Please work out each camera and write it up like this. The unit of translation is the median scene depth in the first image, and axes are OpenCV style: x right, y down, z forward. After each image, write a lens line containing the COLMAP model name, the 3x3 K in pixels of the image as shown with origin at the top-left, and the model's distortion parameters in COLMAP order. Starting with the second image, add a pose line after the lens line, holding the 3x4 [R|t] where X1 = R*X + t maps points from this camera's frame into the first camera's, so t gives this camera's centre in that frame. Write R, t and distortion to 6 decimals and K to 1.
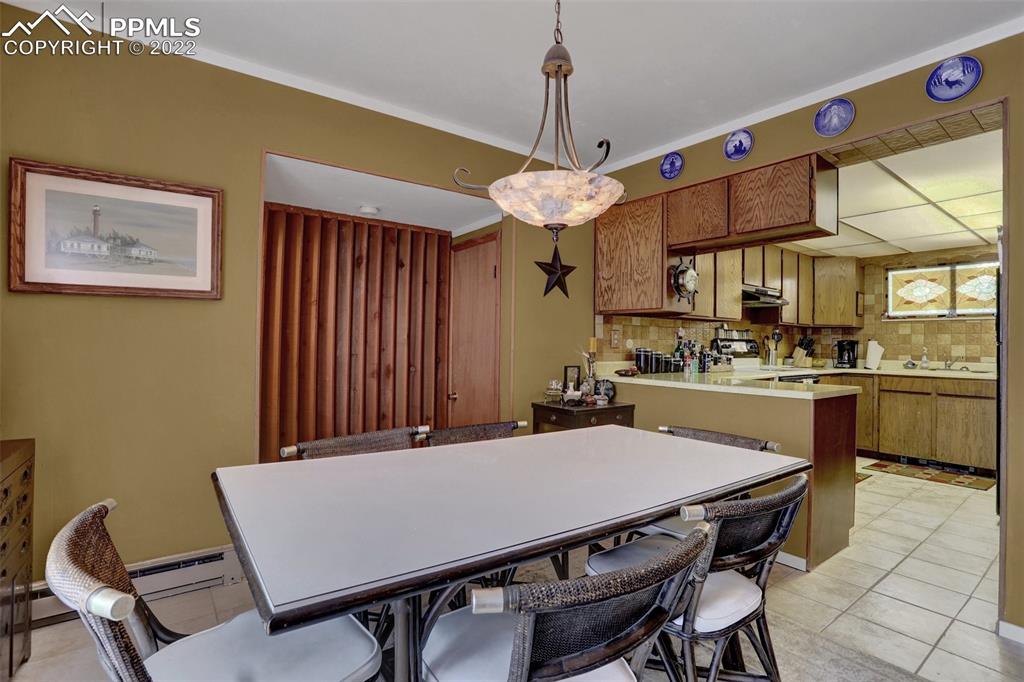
lens RADIAL K [[499.5, 0, 516.4], [0, 499.5, 338.1], [0, 0, 1]] dist [-0.075168, 0.033865]
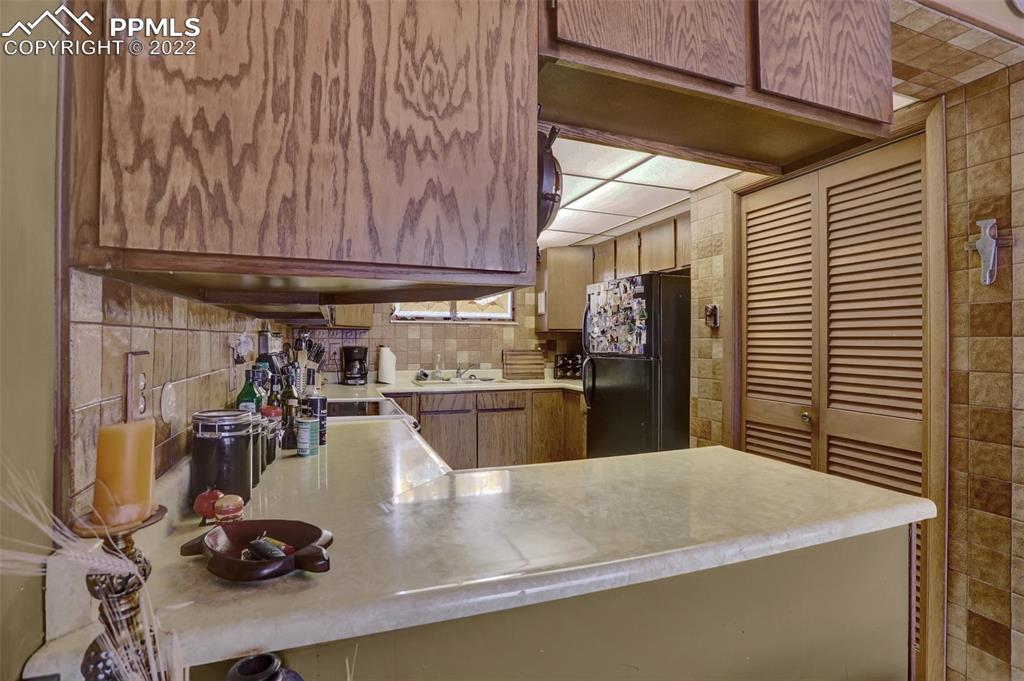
lens RADIAL K [[499.5, 0, 516.4], [0, 499.5, 337.6], [0, 0, 1]] dist [-0.075168, 0.033865]
pose [[0.287584, -0.004553, 0.957745, 0.034939], [-0.012641, 0.999884, 0.008549, -0.020350], [-0.957672, -0.014566, 0.287493, 0.616575]]
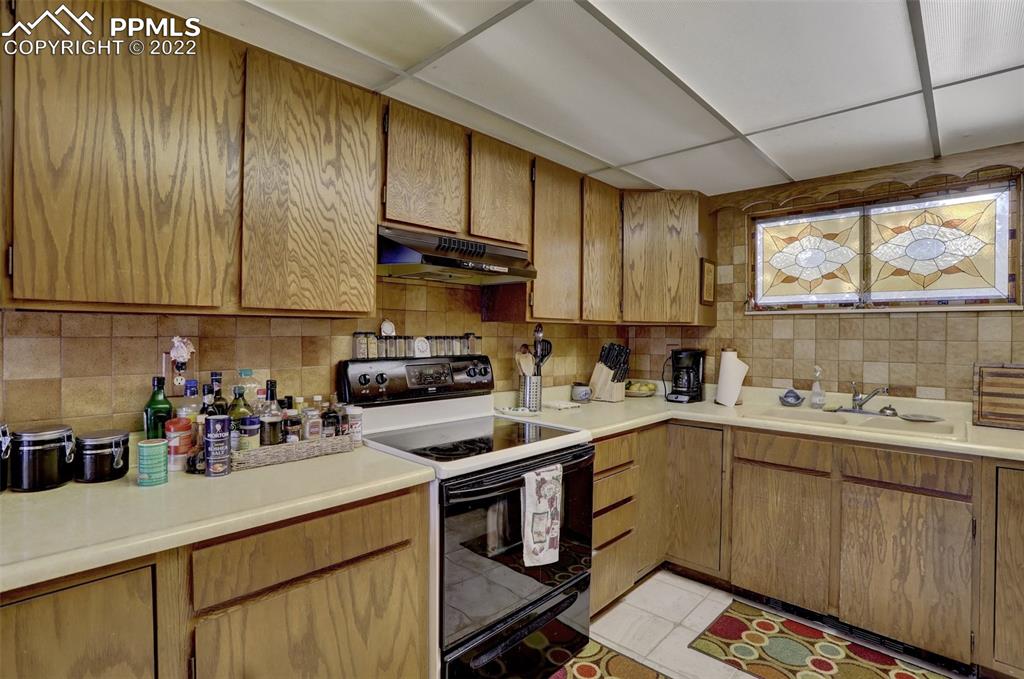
lens RADIAL K [[495.4, 0, 515.8], [0, 495.4, 335.3], [0, 0, 1]] dist [-0.076563, 0.032761]
pose [[0.986522, -0.007658, 0.163452, 0.451469], [0.004936, 0.999842, 0.017055, -0.024131], [-0.163556, -0.016019, 0.986404, 0.550228]]
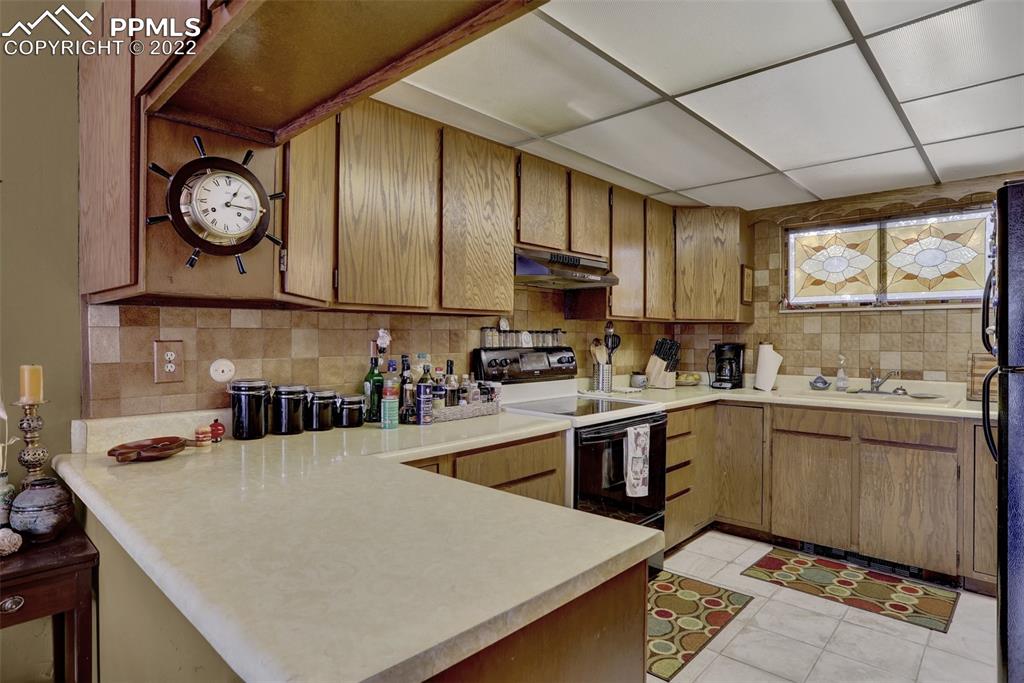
lens RADIAL K [[558.3, 0, 512.0], [0, 558.3, 341.5], [0, 0, 1]] dist [-0.077239, 0.047707]
pose [[0.986266, -0.013710, 0.164595, 0.323865], [0.010606, 0.999749, 0.019719, -0.016691], [-0.164825, -0.017702, 0.986164, 0.387706]]
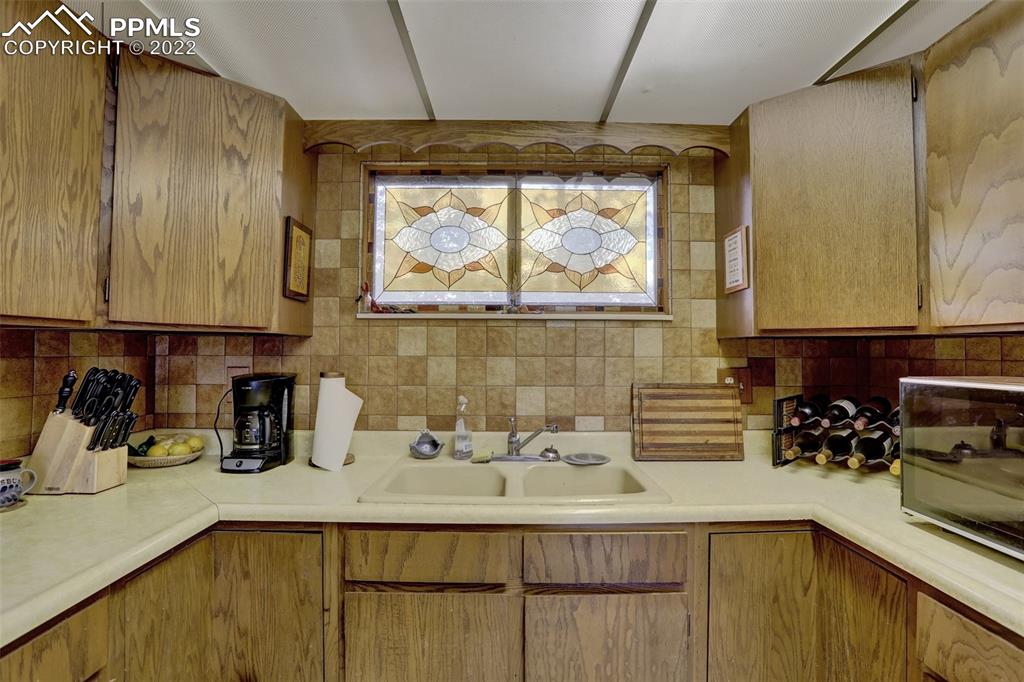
lens RADIAL K [[499.5, 0, 516.4], [0, 499.5, 338.1], [0, 0, 1]] dist [-0.075168, 0.033865]
pose [[0.595902, 0.008180, 0.803016, 0.588721], [-0.004917, 0.999967, -0.006537, -0.020406], [-0.803042, -0.000053, 0.595922, 0.762012]]
